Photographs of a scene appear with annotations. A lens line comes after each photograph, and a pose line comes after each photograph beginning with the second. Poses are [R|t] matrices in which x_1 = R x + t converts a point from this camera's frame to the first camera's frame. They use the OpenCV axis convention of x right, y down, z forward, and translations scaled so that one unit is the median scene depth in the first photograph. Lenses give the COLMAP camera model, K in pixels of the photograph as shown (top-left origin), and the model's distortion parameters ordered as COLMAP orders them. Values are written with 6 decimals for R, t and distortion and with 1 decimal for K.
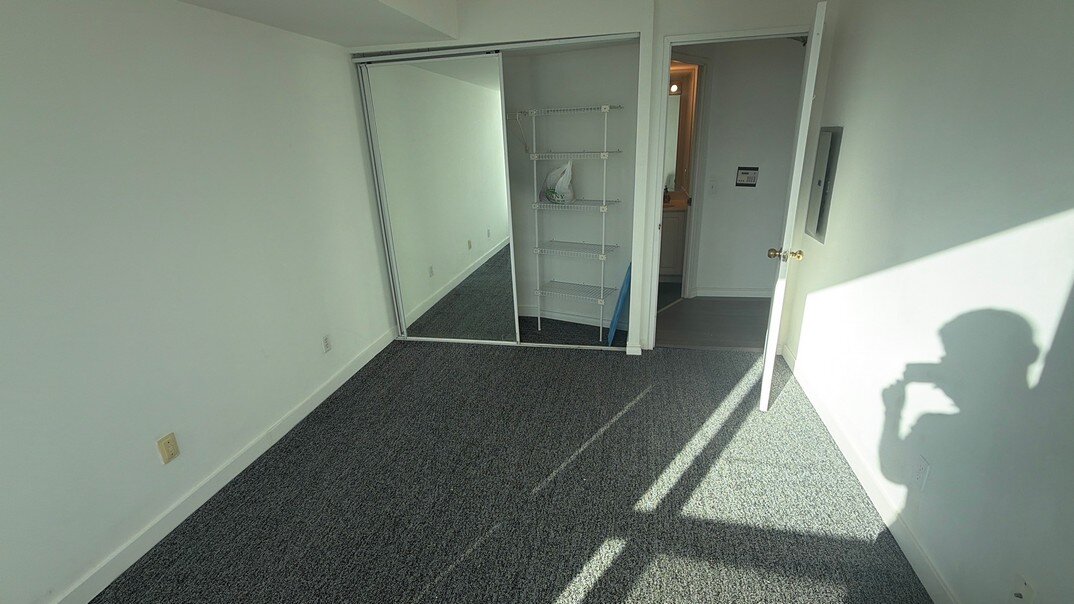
lens RADIAL K [[476.0, 0, 535.7], [0, 476.0, 302.2], [0, 0, 1]] dist [-0.000275, 0.000399]
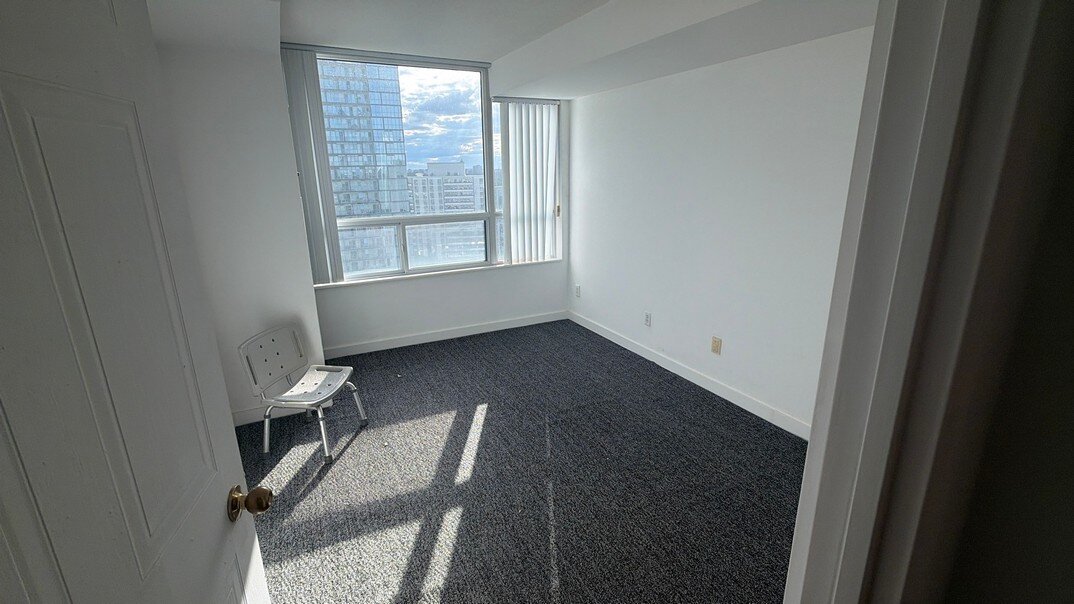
lens RADIAL K [[476.0, 0, 535.5], [0, 476.0, 299.5], [0, 0, 1]] dist [-0.000275, 0.000399]
pose [[-0.771029, 0.212005, -0.600473, 0.626672], [-0.178454, 0.833236, 0.523327, -0.551270], [0.611284, 0.510657, -0.604617, 1.522323]]
